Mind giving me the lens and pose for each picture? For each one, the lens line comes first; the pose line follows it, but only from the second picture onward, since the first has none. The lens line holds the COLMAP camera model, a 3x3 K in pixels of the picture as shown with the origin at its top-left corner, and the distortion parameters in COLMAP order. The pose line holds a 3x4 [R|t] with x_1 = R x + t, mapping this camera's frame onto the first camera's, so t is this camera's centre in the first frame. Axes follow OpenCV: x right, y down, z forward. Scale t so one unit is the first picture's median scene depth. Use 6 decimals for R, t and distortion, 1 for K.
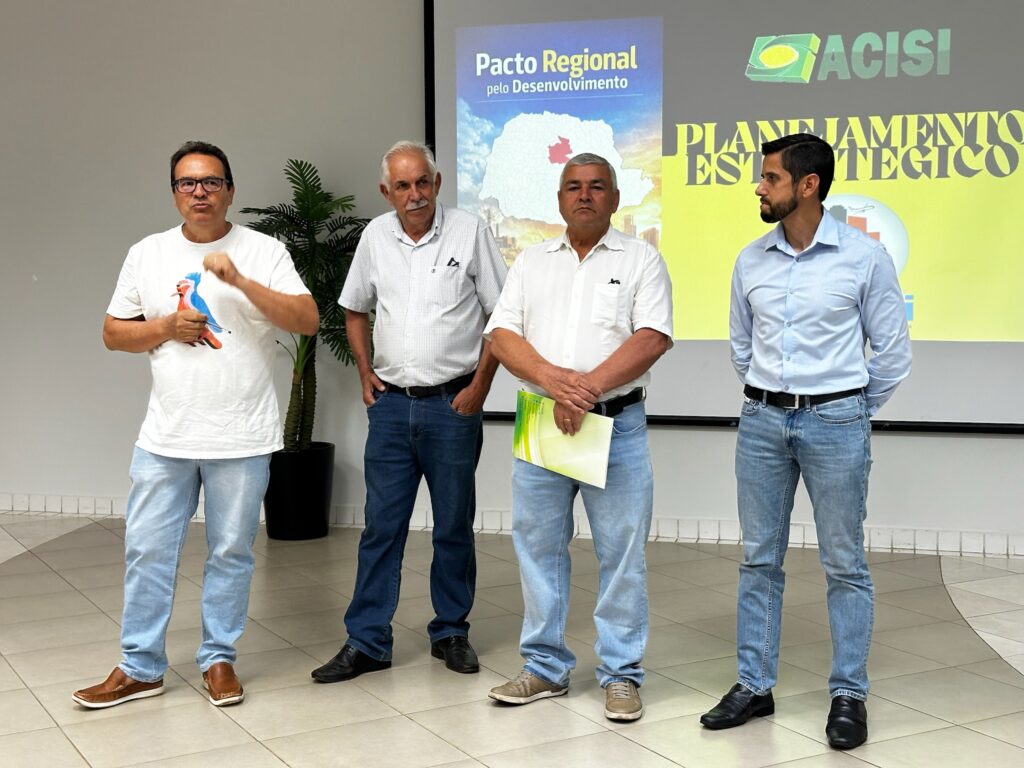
lens RADIAL K [[1501.3, 0, 510.8], [0, 1501.3, 411.1], [0, 0, 1]] dist [0.177602, 0.000000]
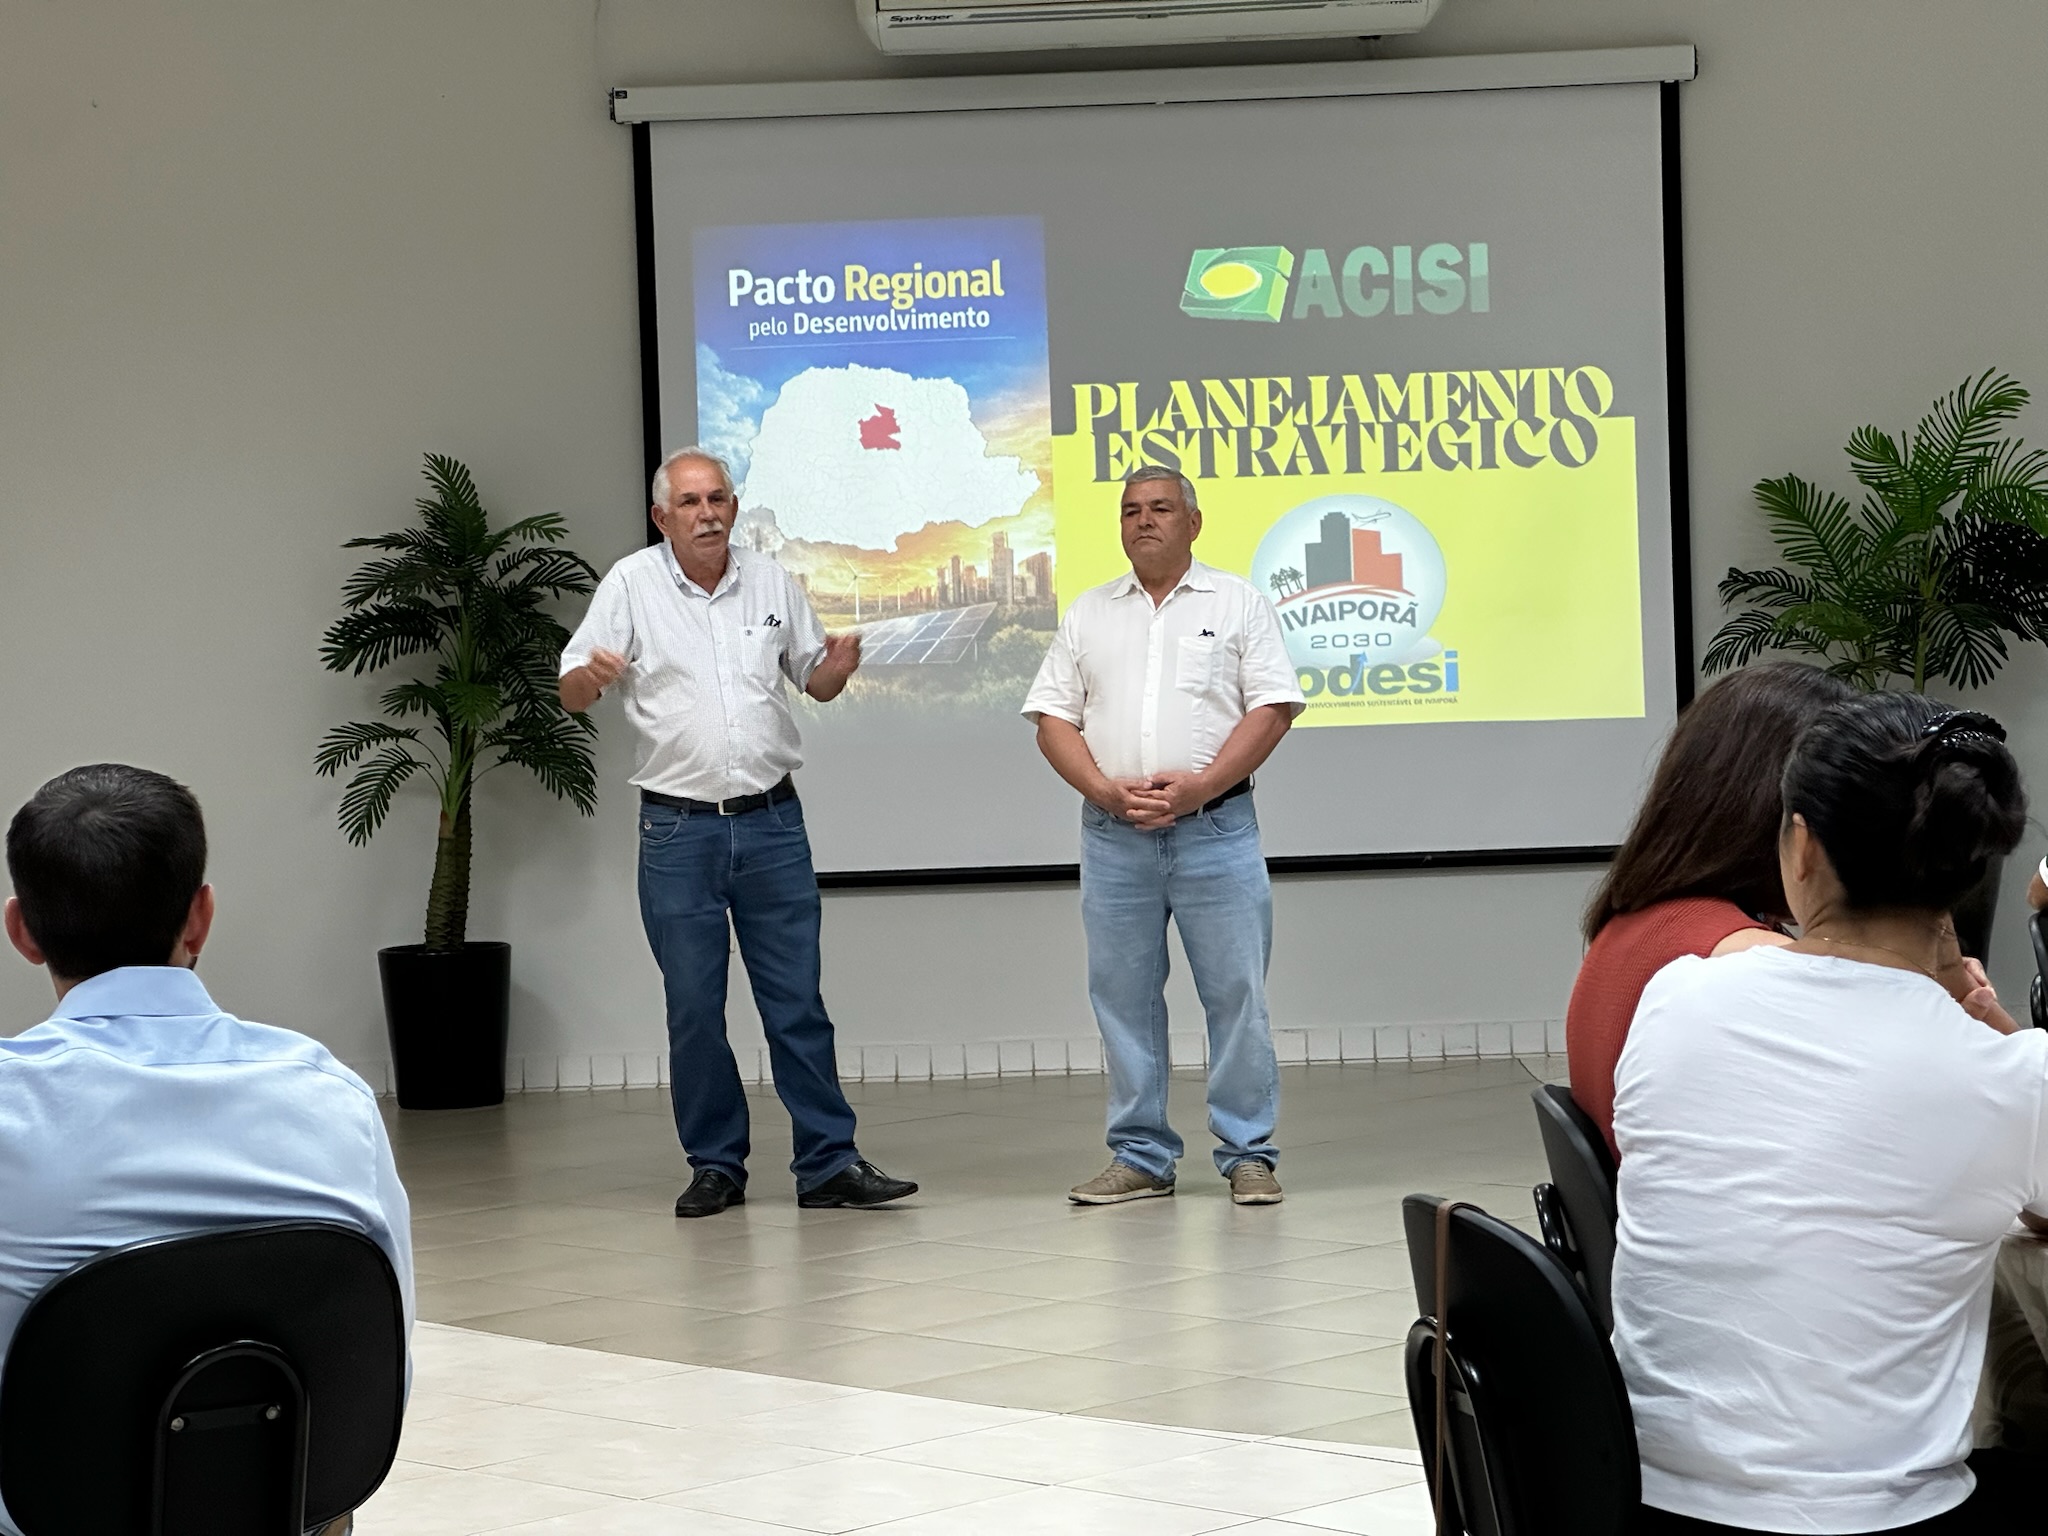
lens RADIAL K [[4621.4, 0, 1026.3], [0, 4621.4, 765.7], [0, 0, 1]] dist [0.142187, 0.000000]
pose [[0.963654, -0.038730, 0.264332, -0.411616], [0.055704, 0.996818, -0.057021, 0.070208], [-0.261282, 0.069673, 0.962745, -0.790560]]
